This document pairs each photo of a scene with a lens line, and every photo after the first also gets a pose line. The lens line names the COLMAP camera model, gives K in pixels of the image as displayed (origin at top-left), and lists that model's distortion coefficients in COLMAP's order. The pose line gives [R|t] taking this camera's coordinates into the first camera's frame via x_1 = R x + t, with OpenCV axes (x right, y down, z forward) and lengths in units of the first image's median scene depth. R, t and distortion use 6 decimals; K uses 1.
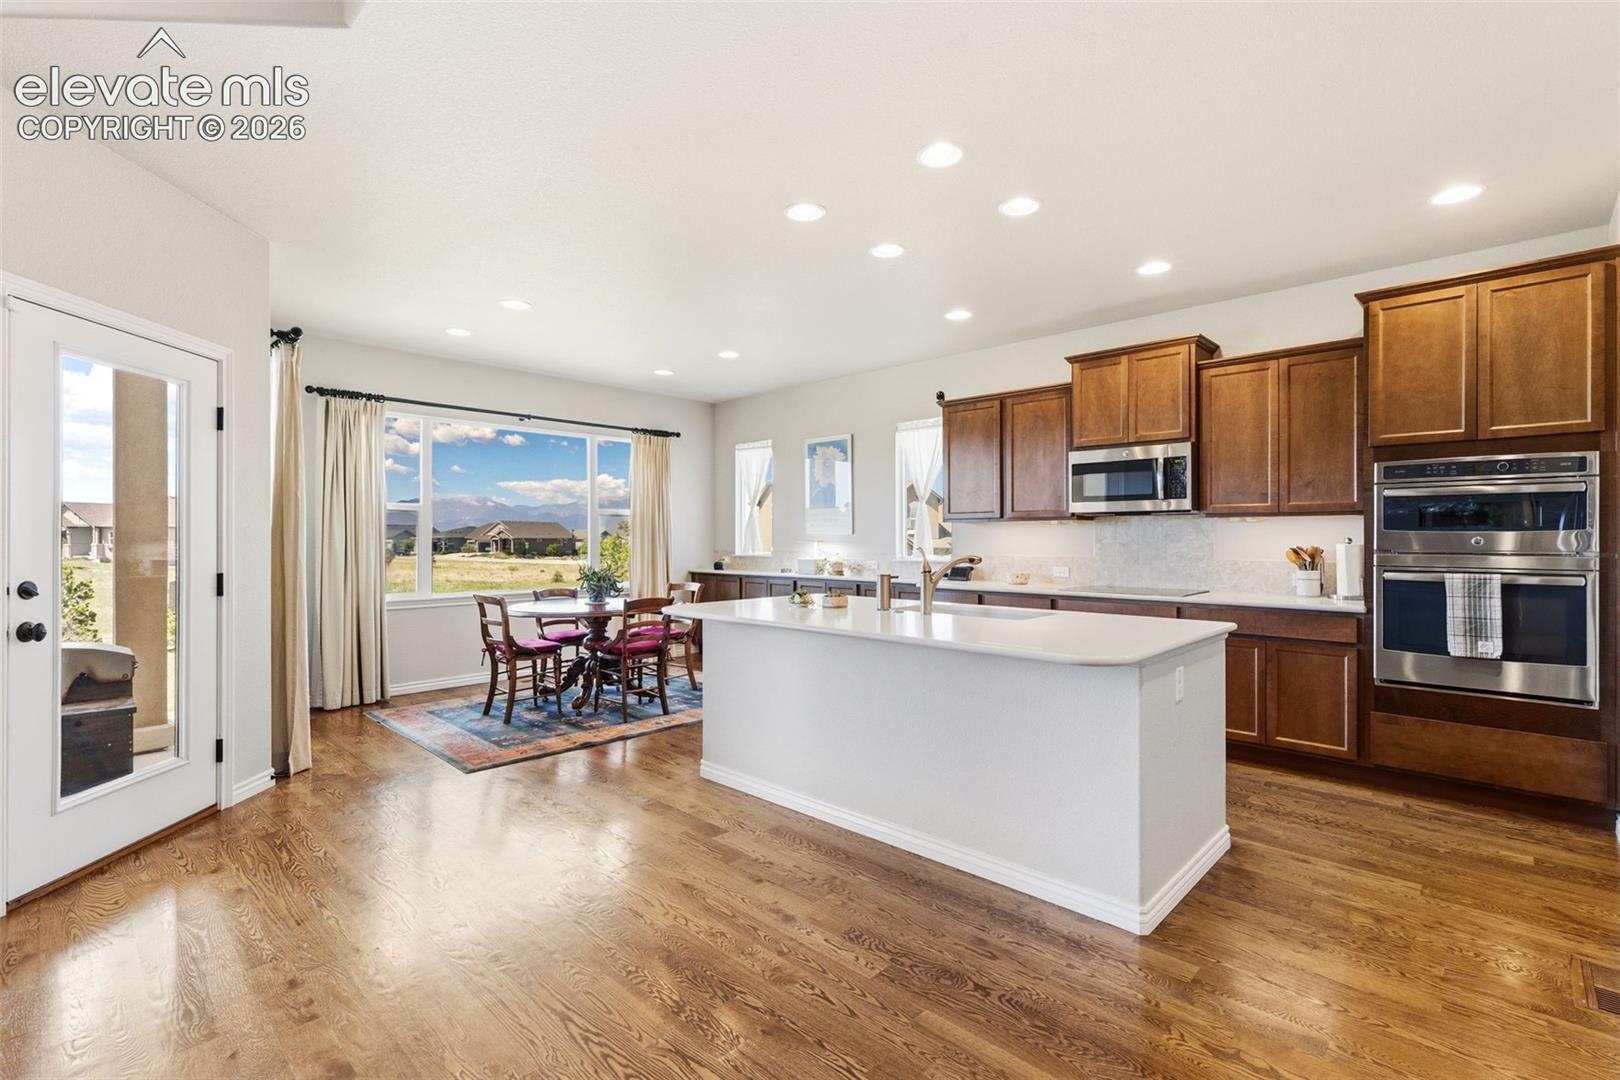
lens RADIAL K [[725.3, 0, 814.2], [0, 725.3, 545.8], [0, 0, 1]] dist [0.003456, 0.000627]
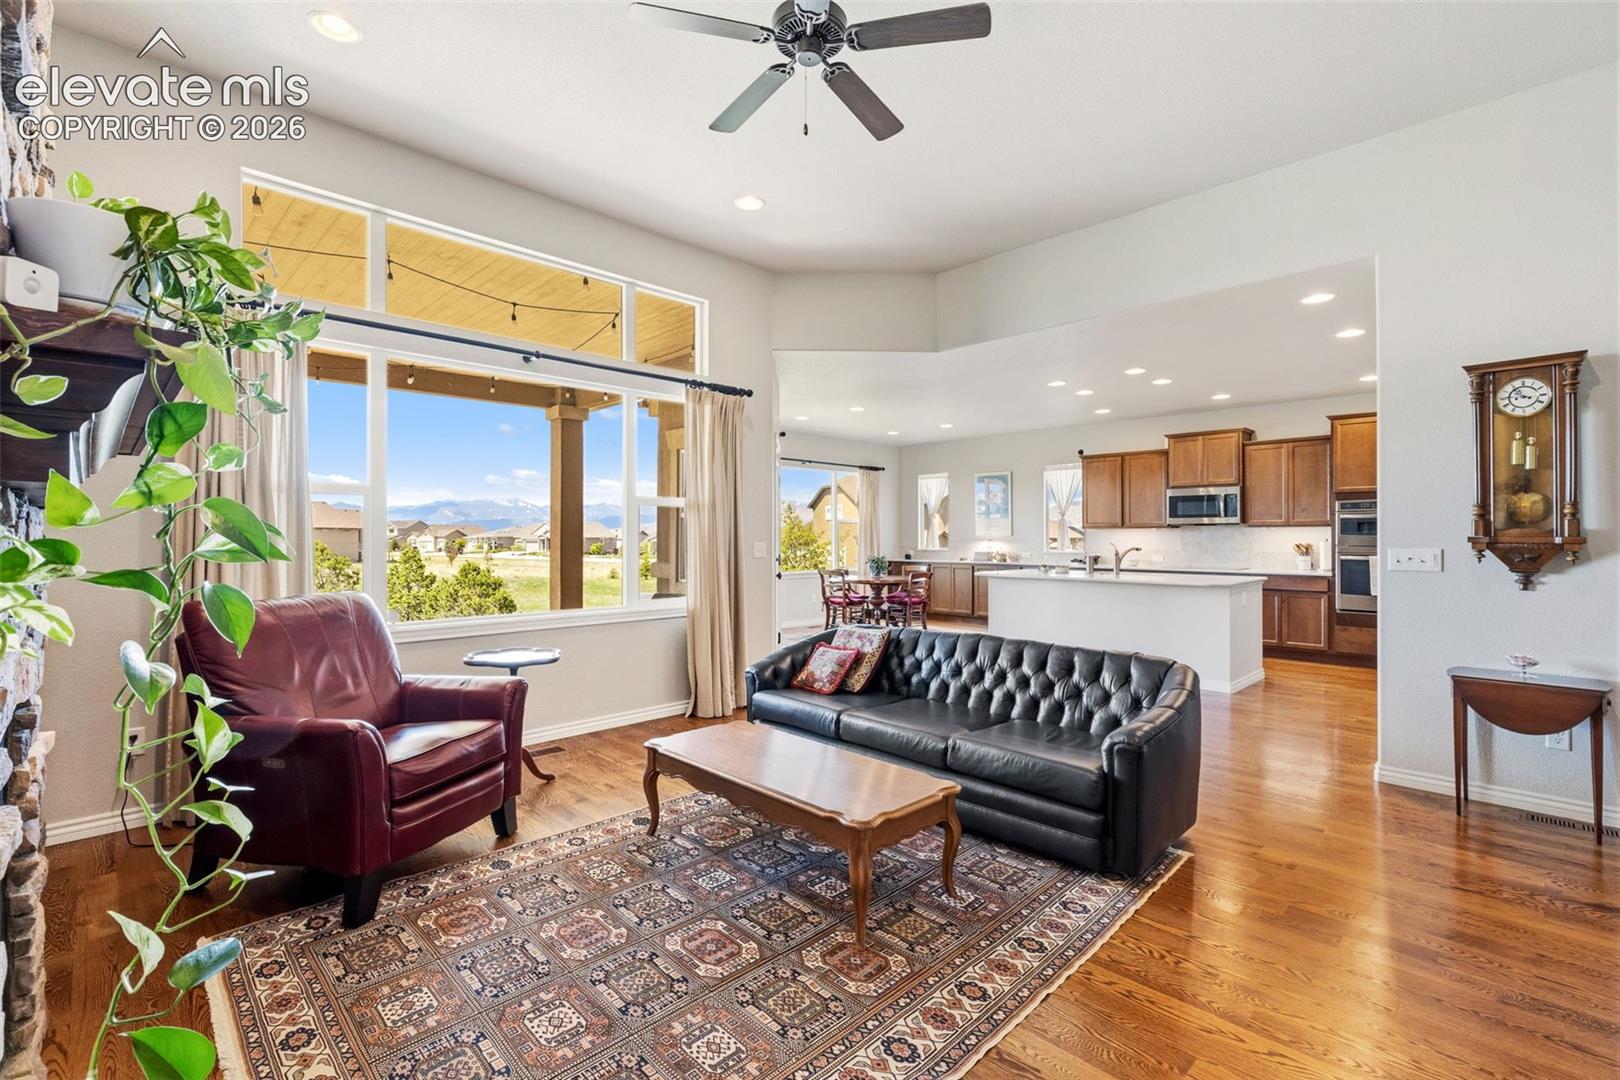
lens RADIAL K [[725.3, 0, 810.8], [0, 725.3, 538.0], [0, 0, 1]] dist [0.003456, 0.000627]
pose [[0.999538, 0.001244, -0.030366, -0.491367], [-0.001568, 0.999942, -0.010646, 0.008870], [0.030351, 0.010689, 0.999482, -0.835735]]
